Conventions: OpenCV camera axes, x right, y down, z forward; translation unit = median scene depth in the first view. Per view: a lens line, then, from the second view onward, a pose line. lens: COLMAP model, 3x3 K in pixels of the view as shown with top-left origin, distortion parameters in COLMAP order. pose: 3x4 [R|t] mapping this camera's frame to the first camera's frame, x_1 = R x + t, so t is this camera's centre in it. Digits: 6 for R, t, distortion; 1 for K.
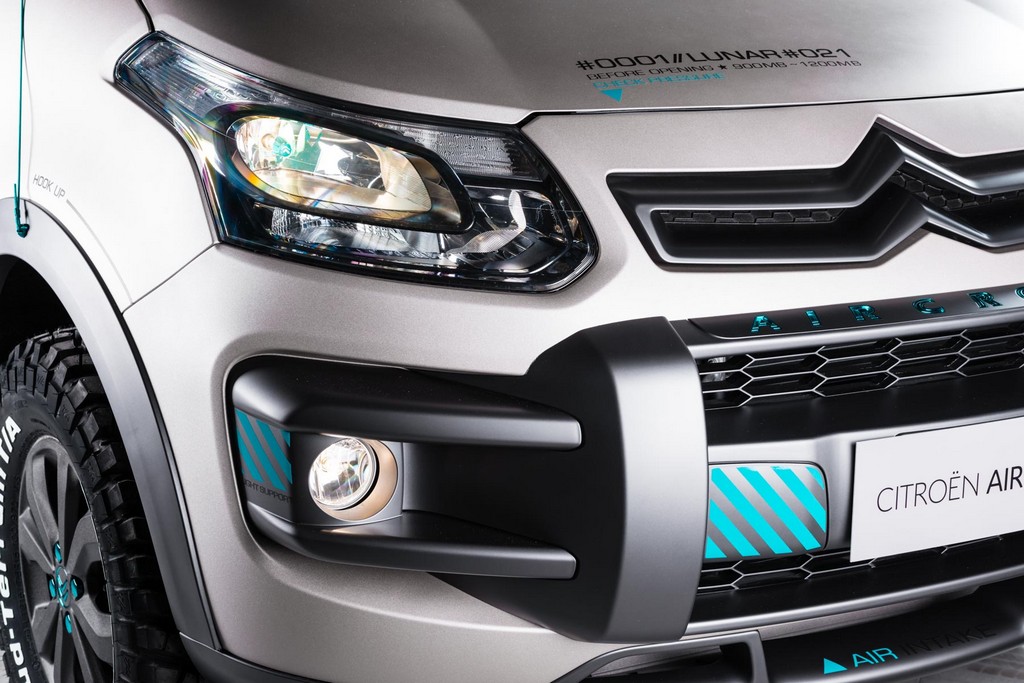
lens RADIAL K [[2301.6, 0, 520.6], [0, 2301.6, 347.4], [0, 0, 1]] dist [-0.115758, 0.000000]
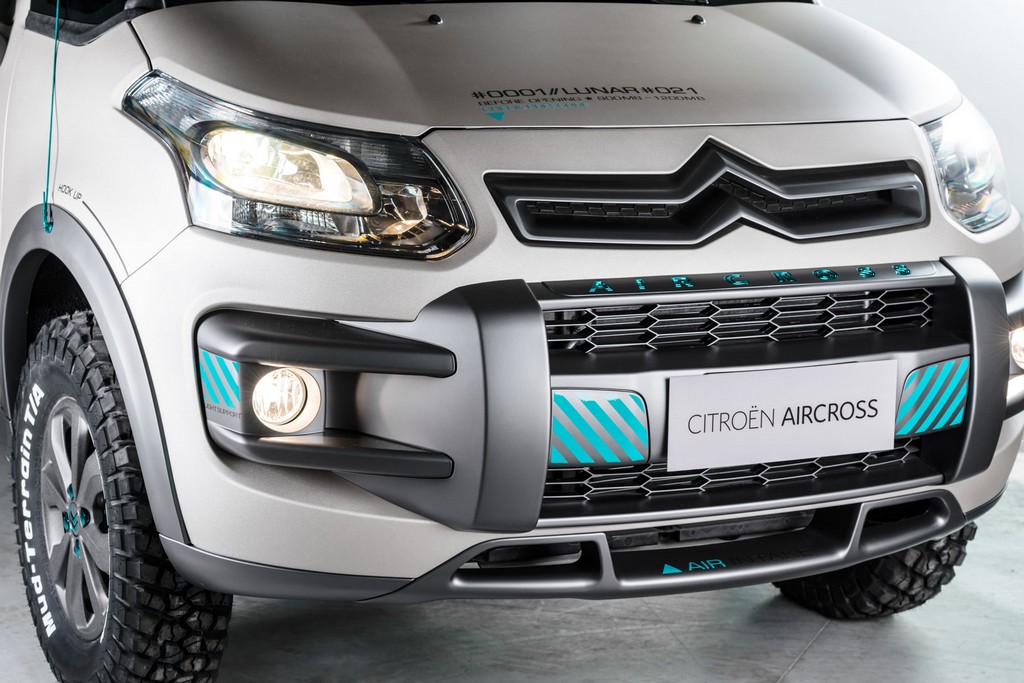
lens RADIAL K [[2474.0, 0, 505.1], [0, 2474.0, 341.4], [0, 0, 1]] dist [0.110036, 0.000000]
pose [[0.998554, 0.011819, -0.052451, 0.120537], [-0.015010, 0.998034, -0.060859, 0.103030], [0.051629, 0.061558, 0.996767, -0.393439]]
